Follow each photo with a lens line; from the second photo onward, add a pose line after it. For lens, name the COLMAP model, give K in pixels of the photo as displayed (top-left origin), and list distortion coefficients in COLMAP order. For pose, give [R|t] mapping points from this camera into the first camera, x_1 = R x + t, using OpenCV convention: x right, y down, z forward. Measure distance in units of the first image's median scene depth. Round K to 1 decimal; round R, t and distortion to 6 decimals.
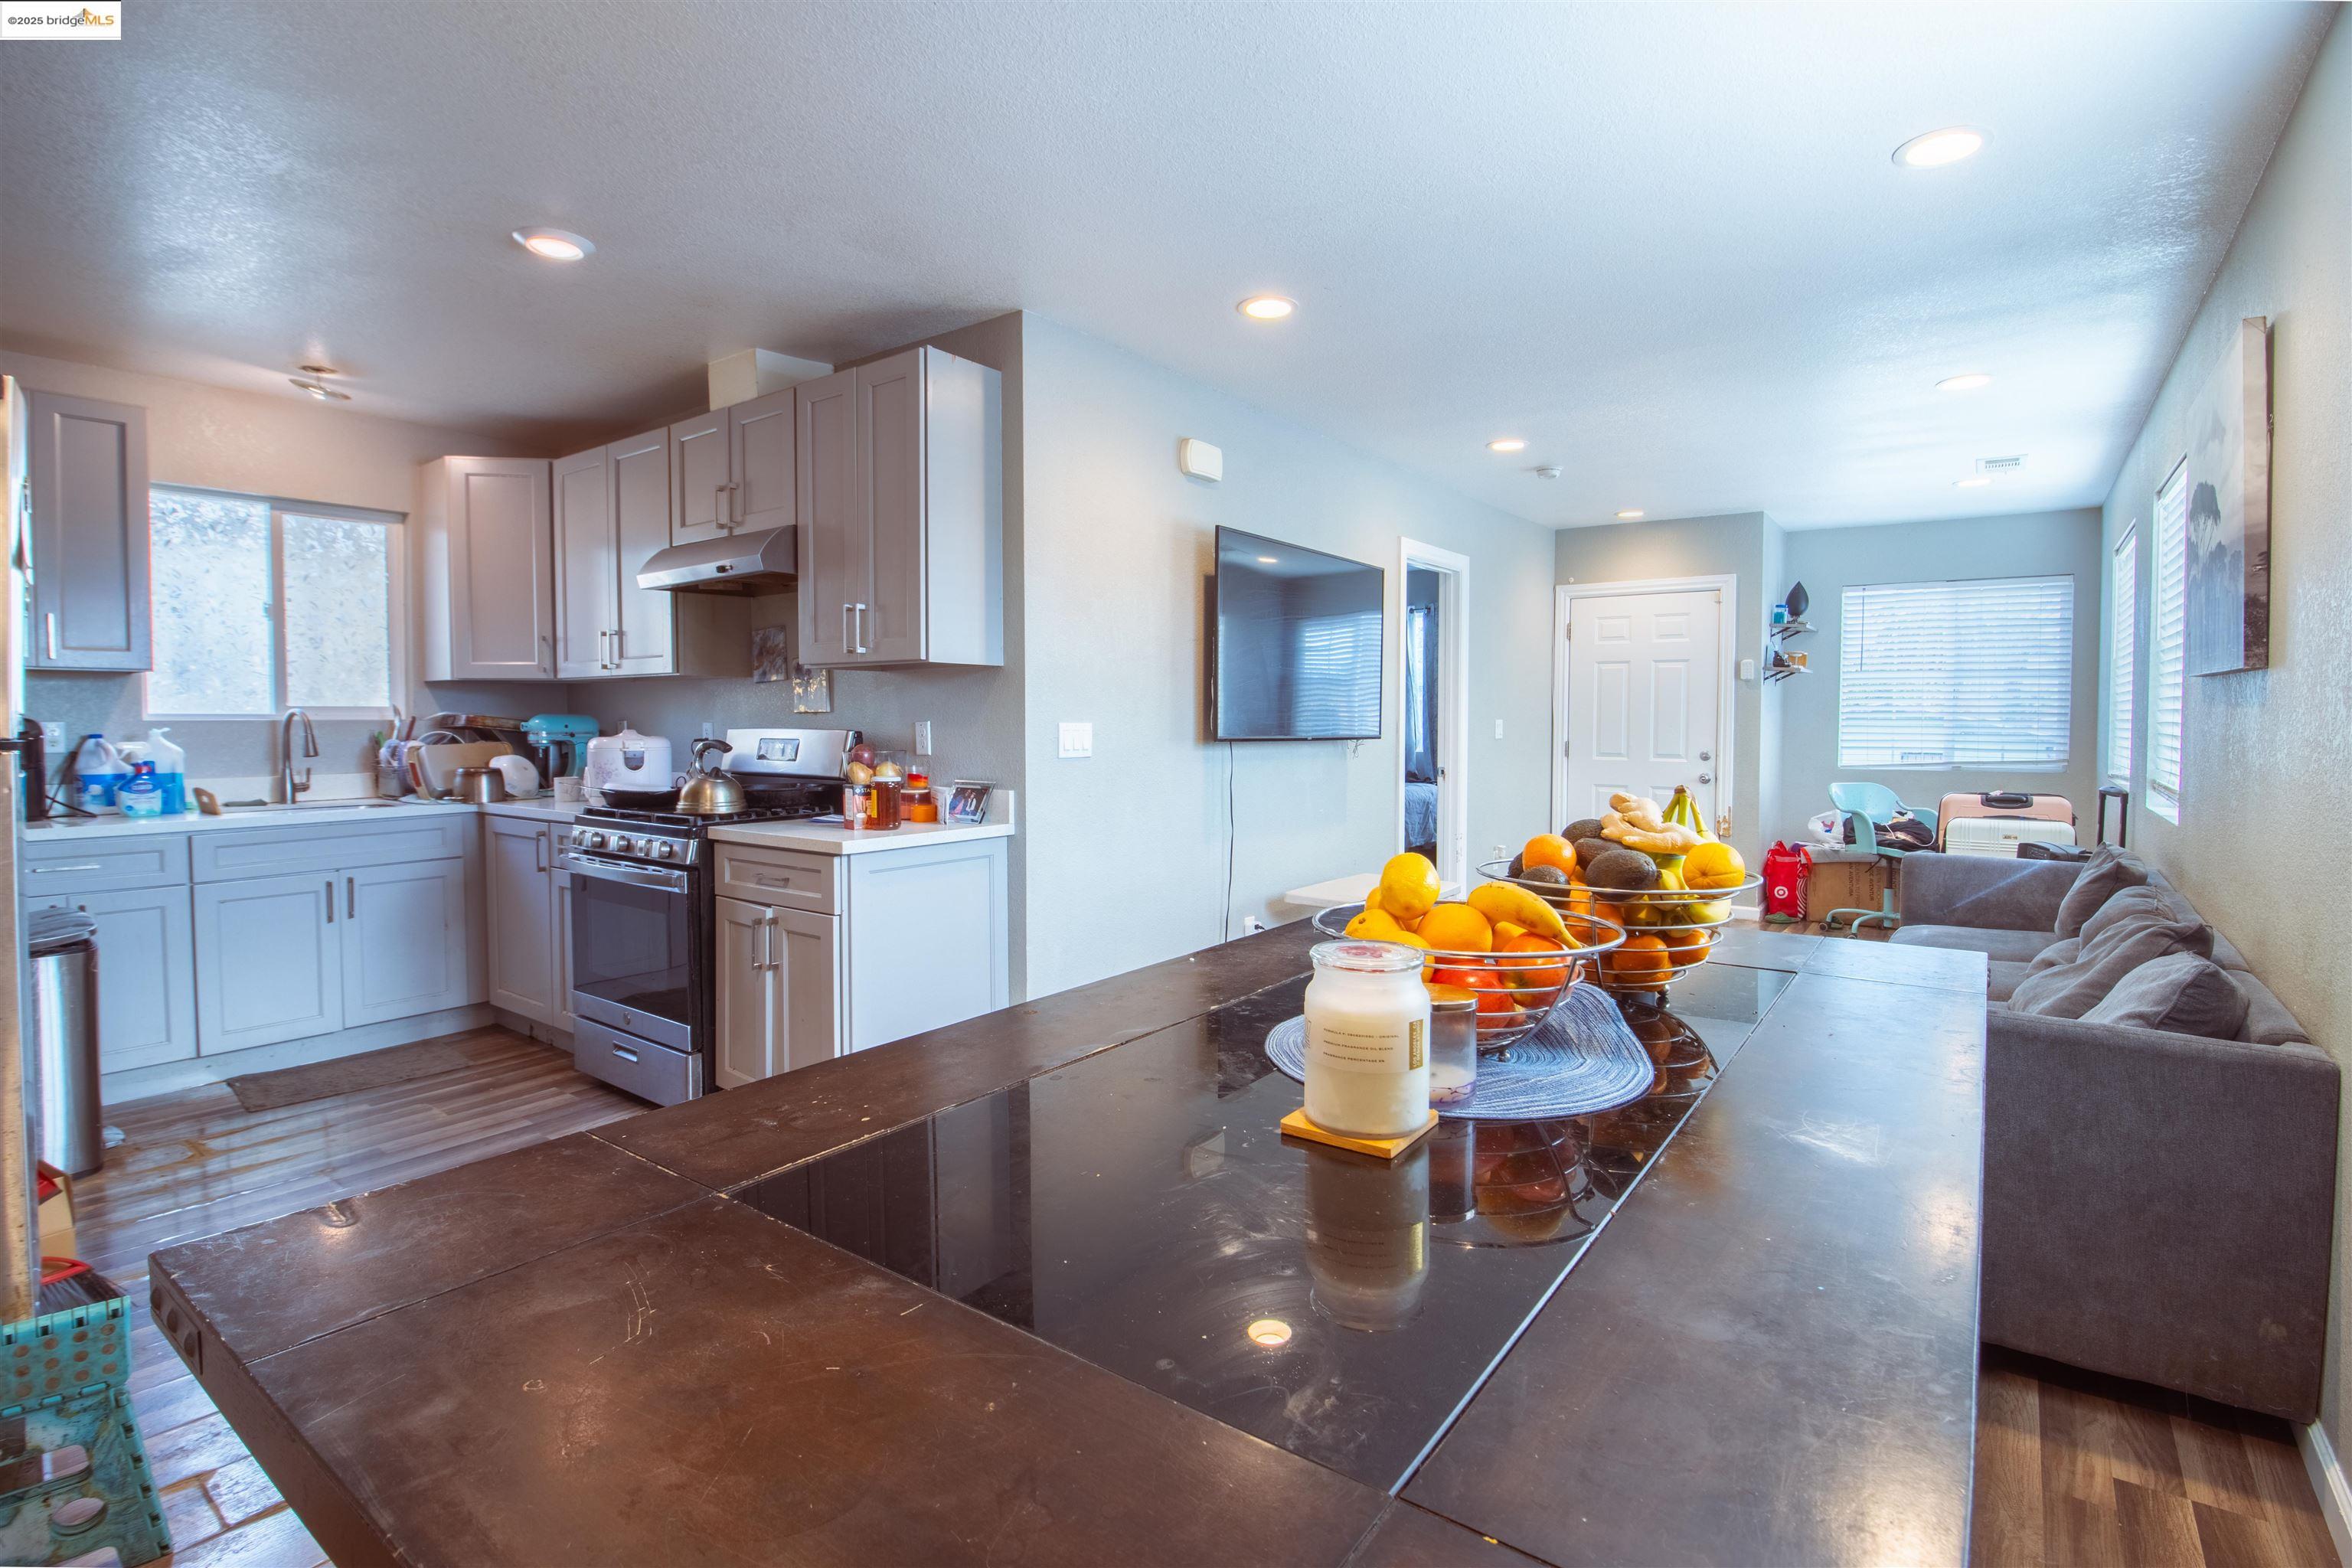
lens RADIAL K [[1097.7, 0, 1183.5], [0, 1097.7, 755.9], [0, 0, 1]] dist [0.000417, -0.013880]
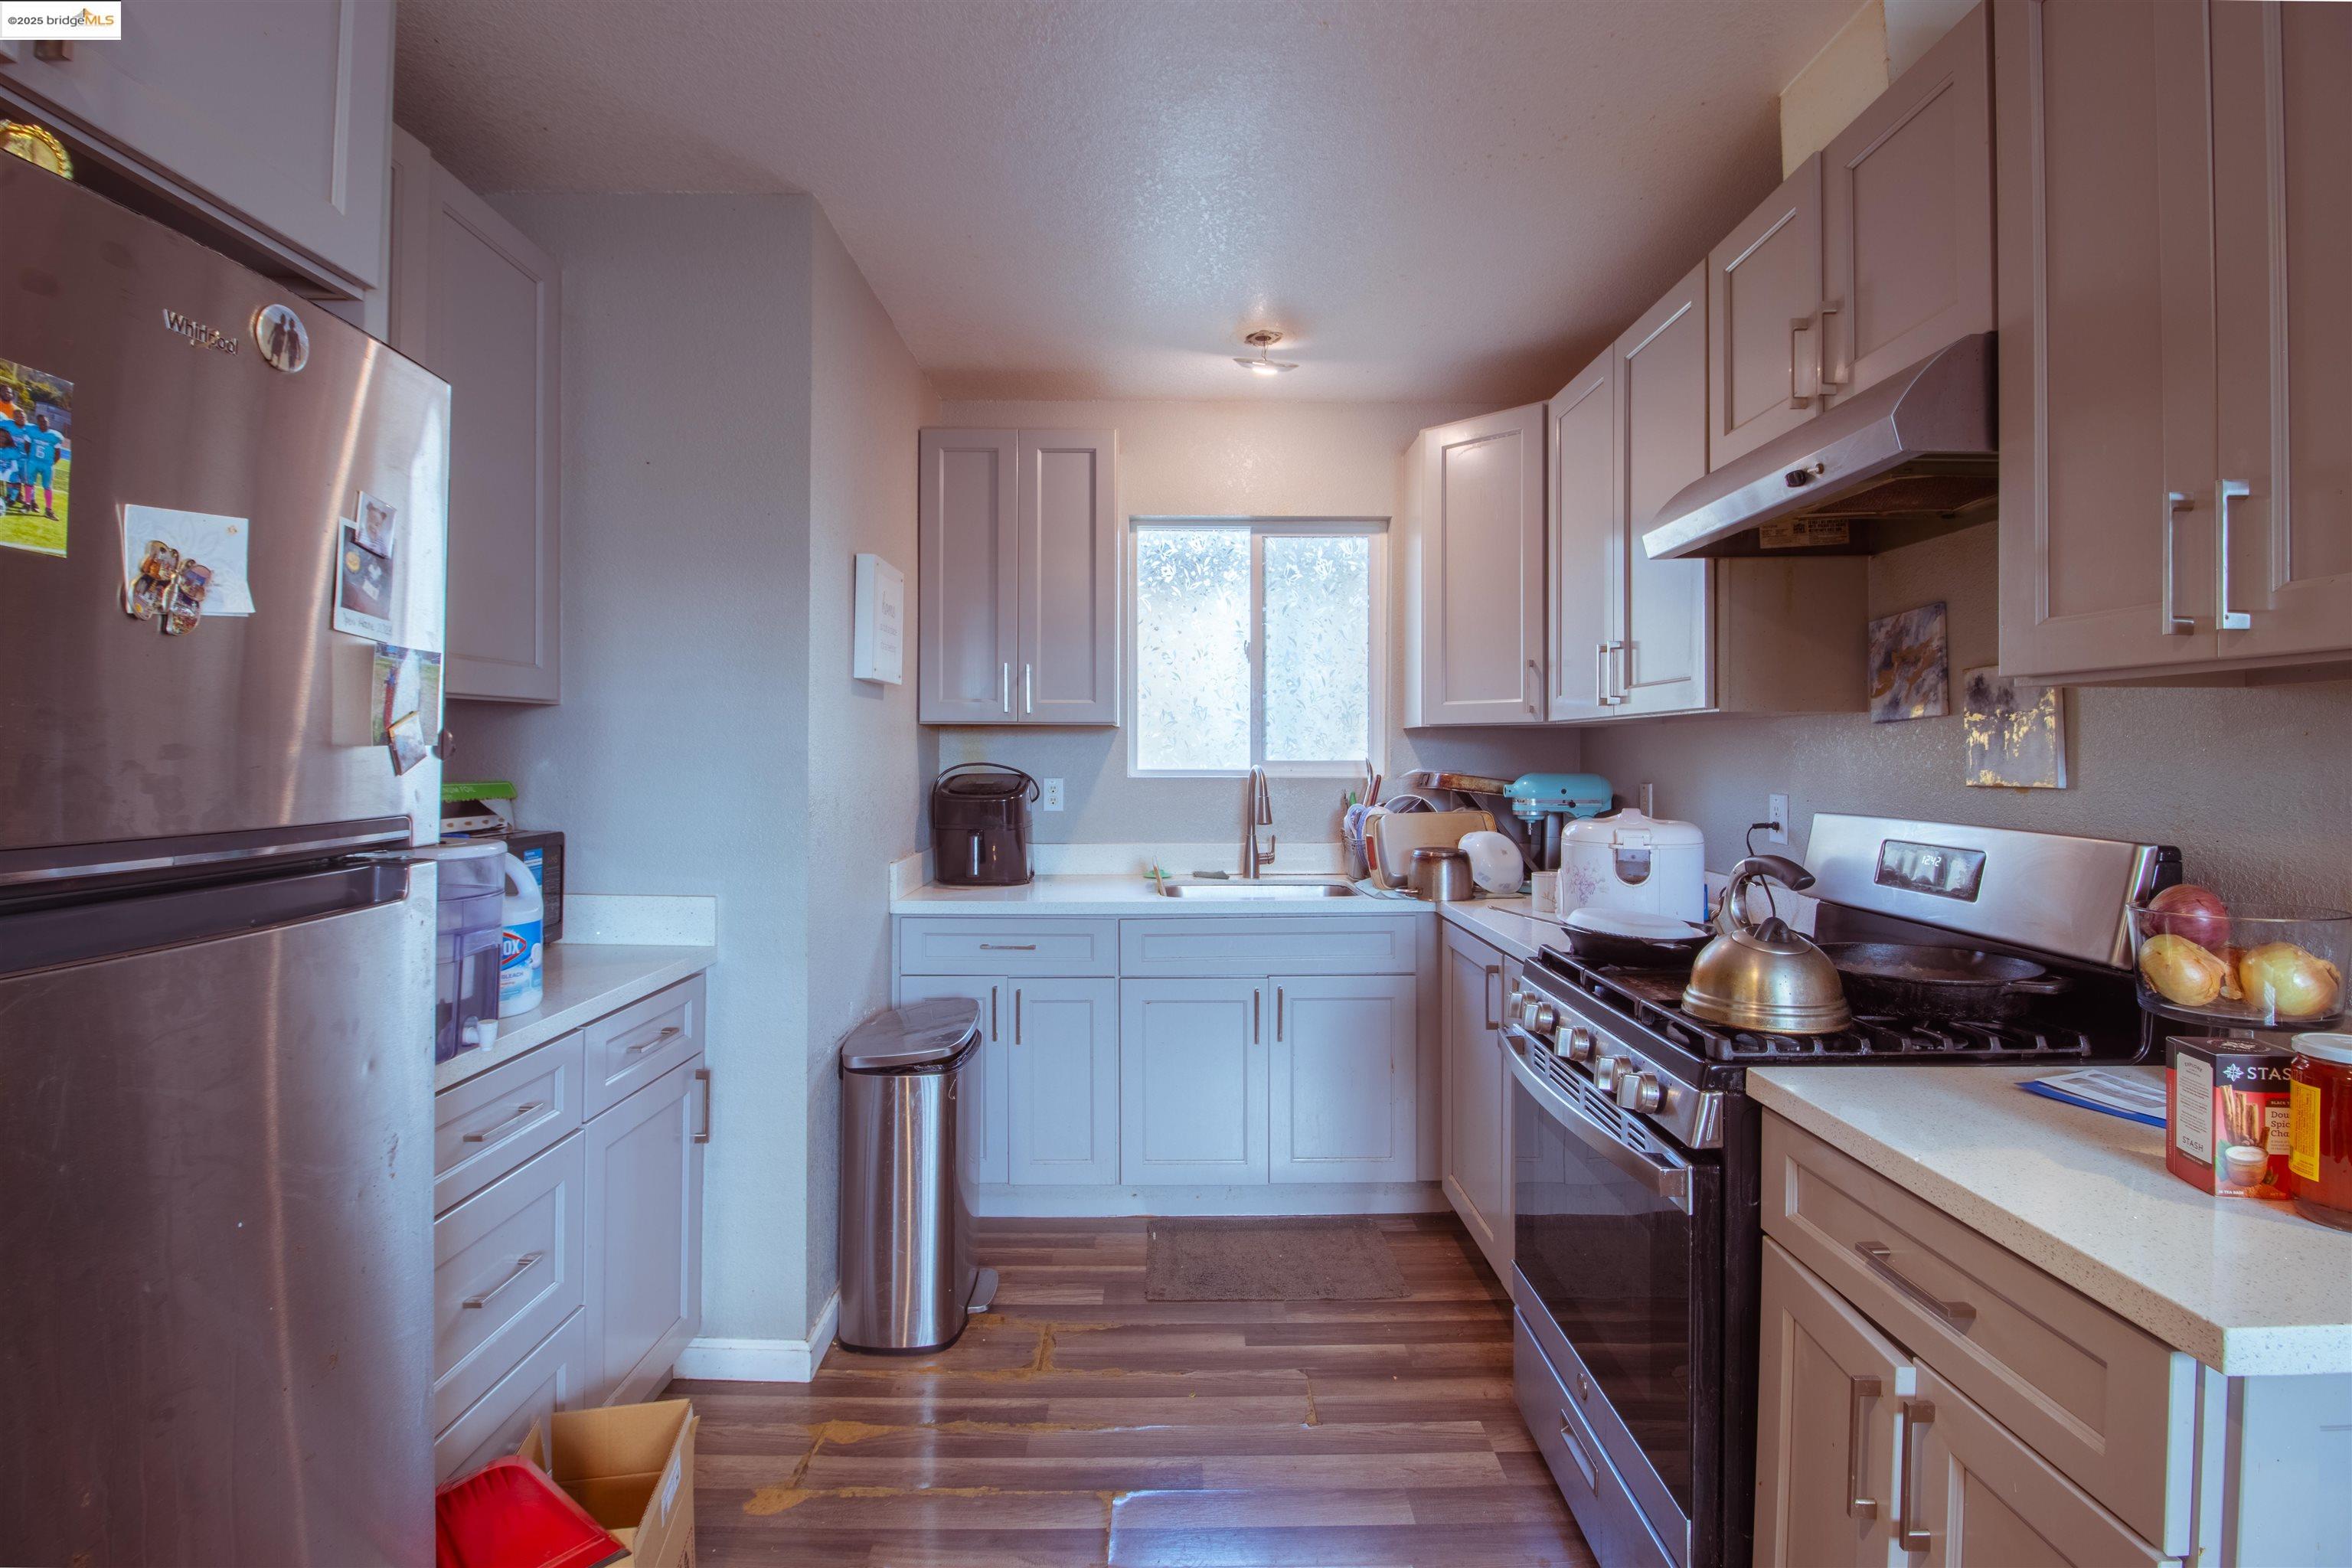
lens RADIAL K [[1078.5, 0, 1173.1], [0, 1078.5, 754.5], [0, 0, 1]] dist [-0.001132, -0.013071]
pose [[0.584837, 0.003164, -0.811144, -0.182217], [-0.030569, 0.999368, -0.018142, -0.033926], [0.810574, 0.035407, 0.584564, 0.461359]]
